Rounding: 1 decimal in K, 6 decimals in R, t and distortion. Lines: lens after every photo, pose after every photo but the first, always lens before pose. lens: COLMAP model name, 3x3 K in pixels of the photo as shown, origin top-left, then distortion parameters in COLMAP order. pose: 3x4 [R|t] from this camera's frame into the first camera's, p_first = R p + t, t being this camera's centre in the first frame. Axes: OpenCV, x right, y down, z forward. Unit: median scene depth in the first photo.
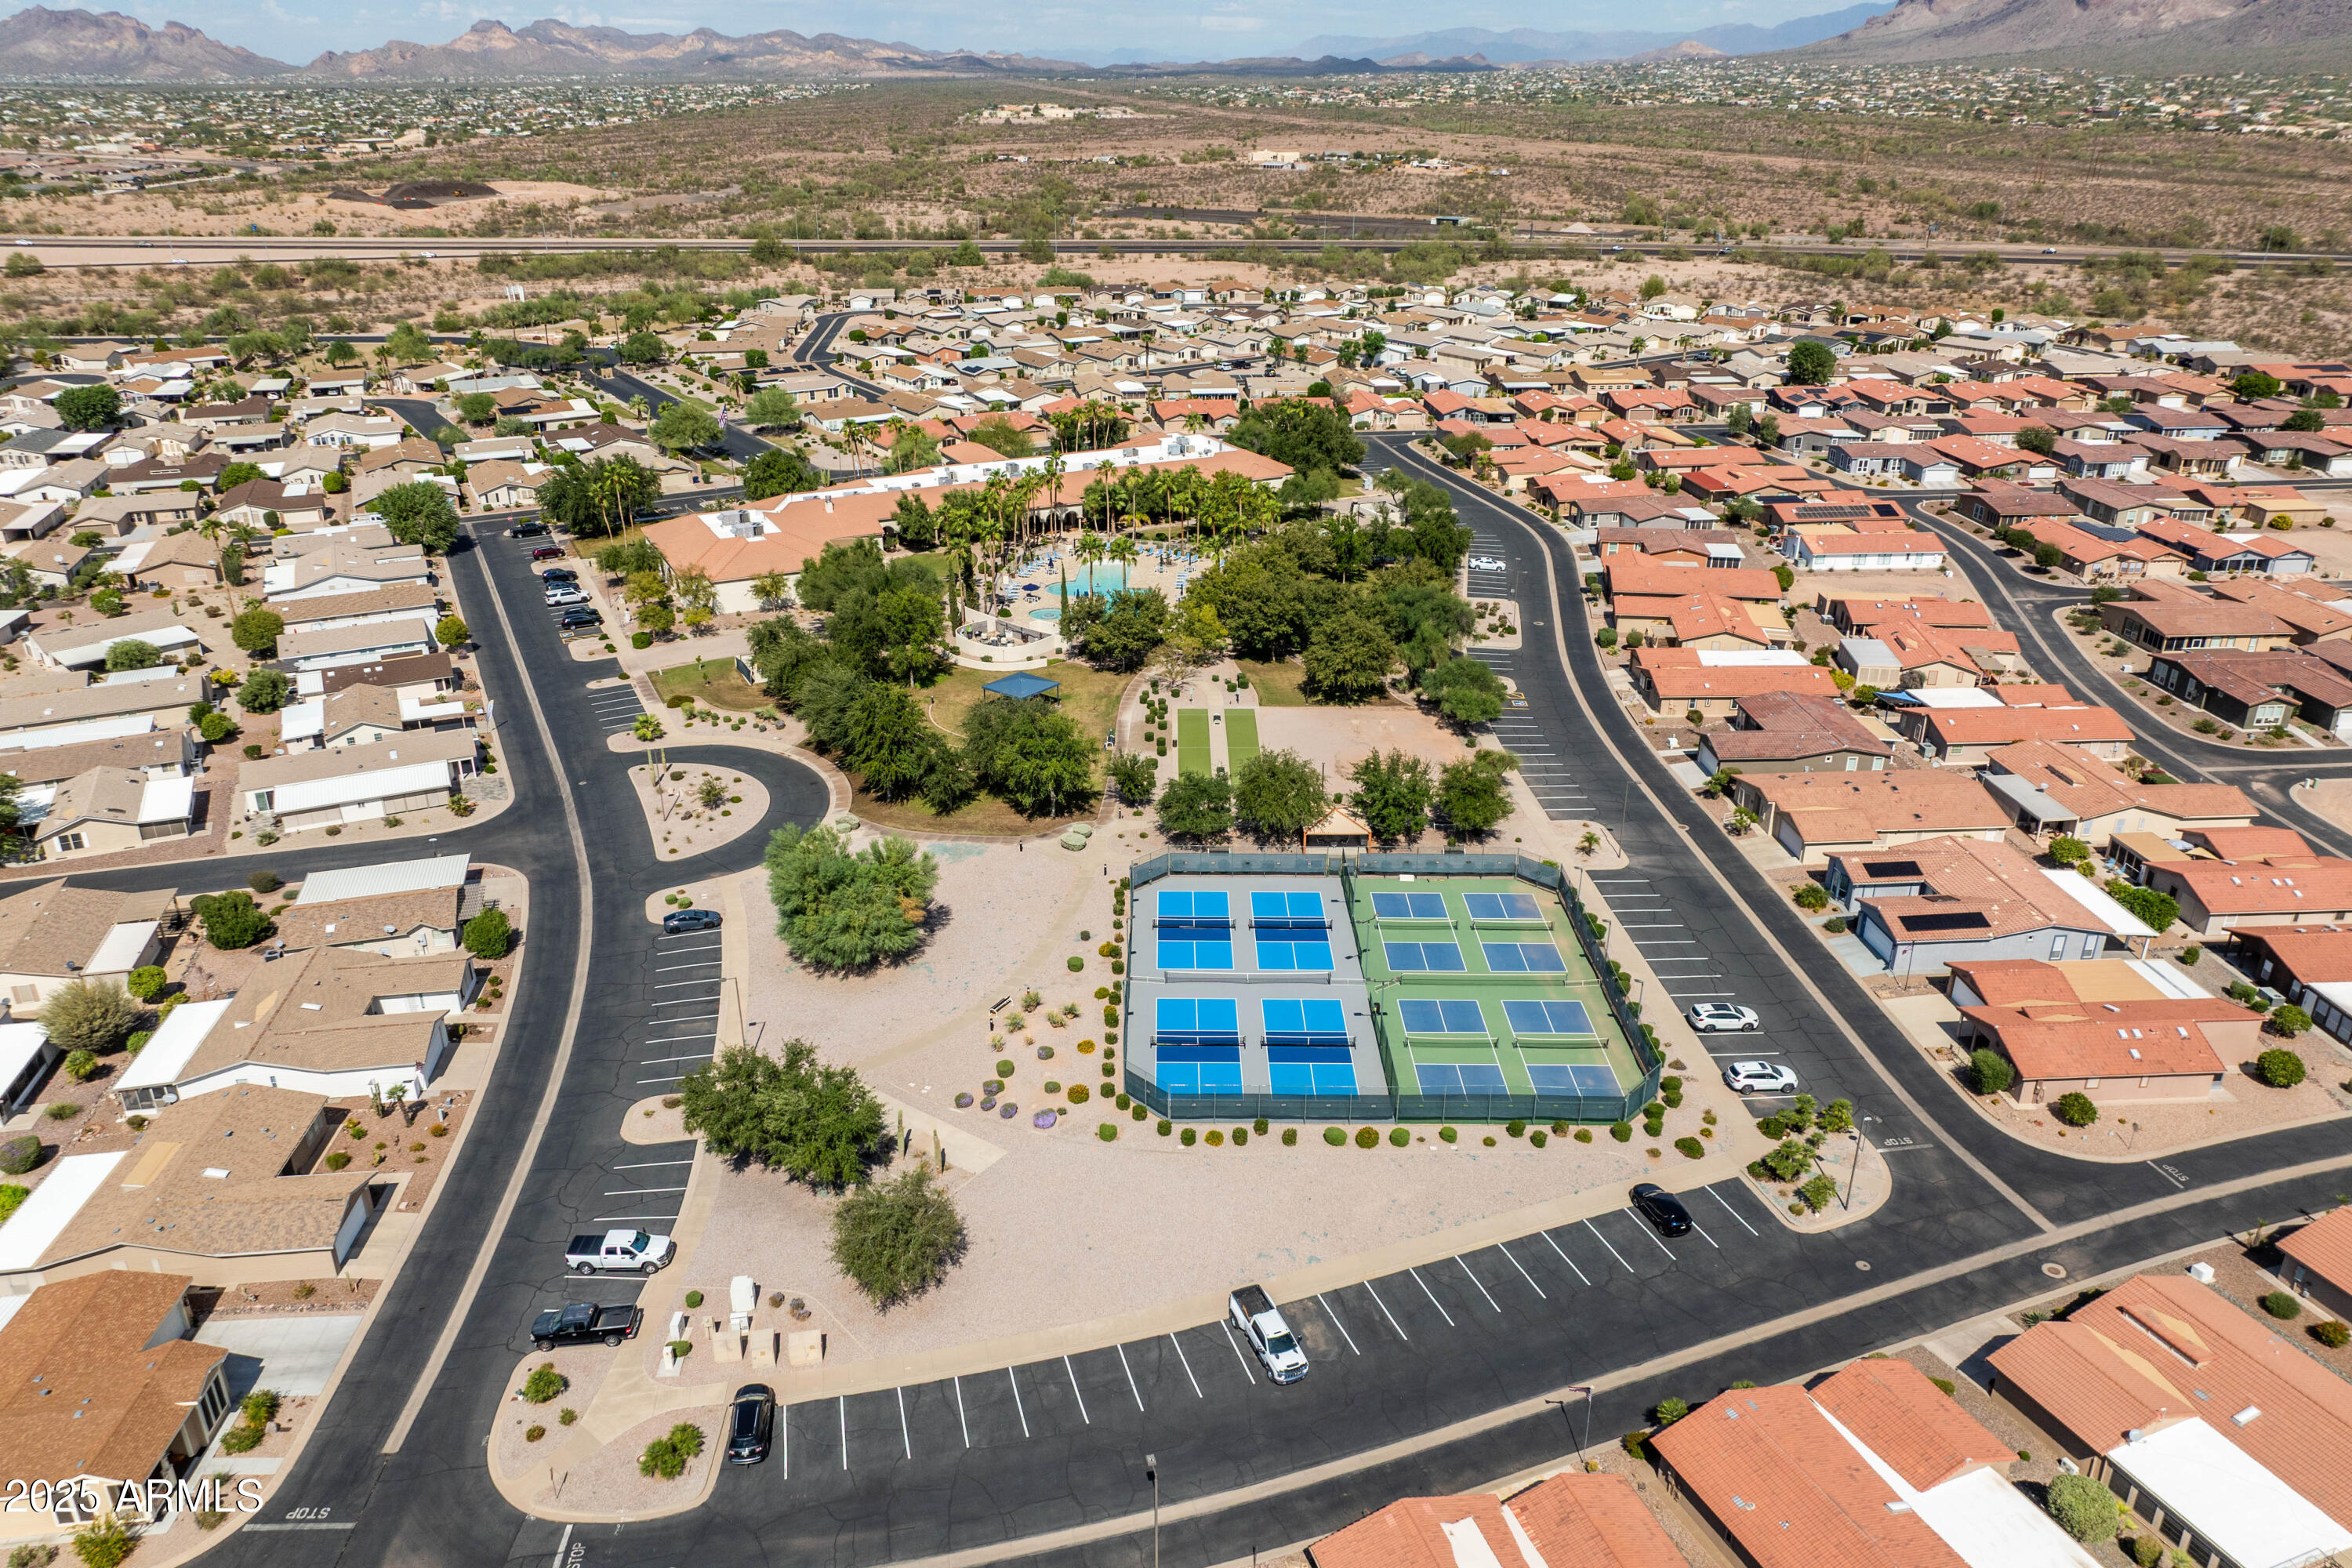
lens RADIAL K [[1615.0, 0, 1176.0], [0, 1615.0, 784.0], [0, 0, 1]] dist [-0.001279, 0.020896]
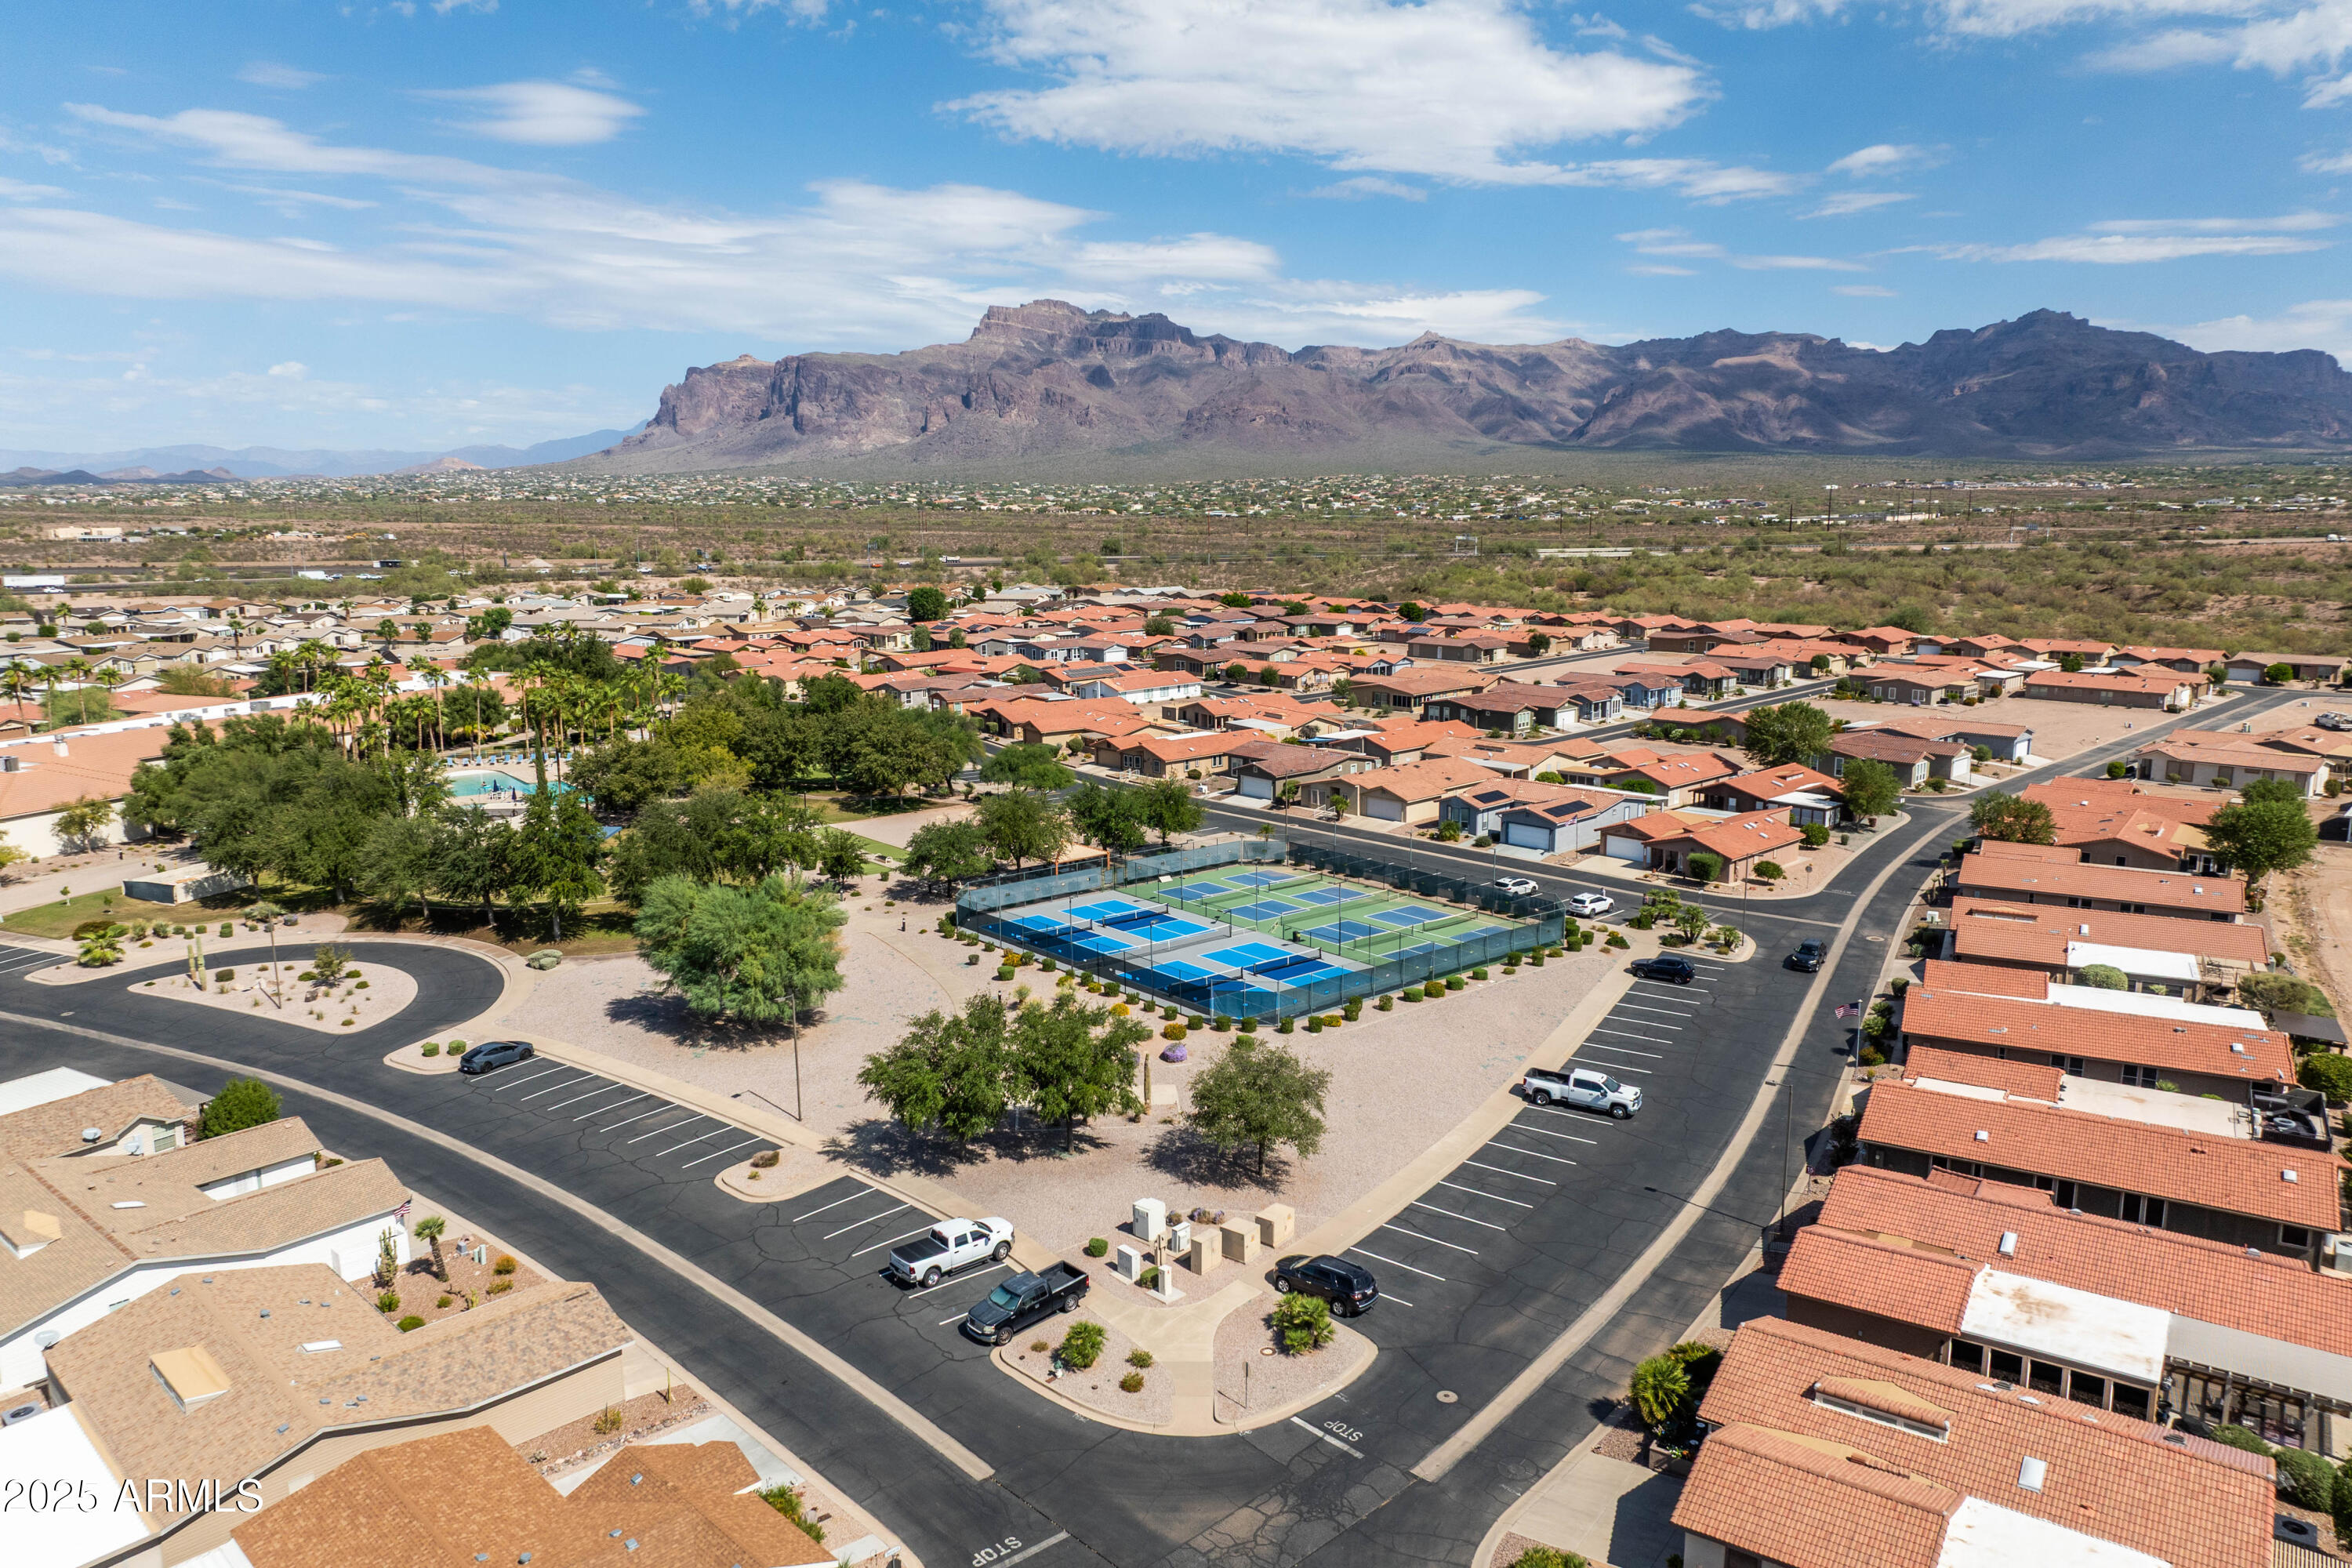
lens RADIAL K [[1615.0, 0, 1176.0], [0, 1615.0, 784.0], [0, 0, 1]] dist [-0.001279, 0.020896]
pose [[0.767539, -0.122753, 0.629139, -0.654449], [0.265355, 0.954291, -0.137534, 0.192188], [-0.583499, 0.272508, 0.765028, 0.260371]]
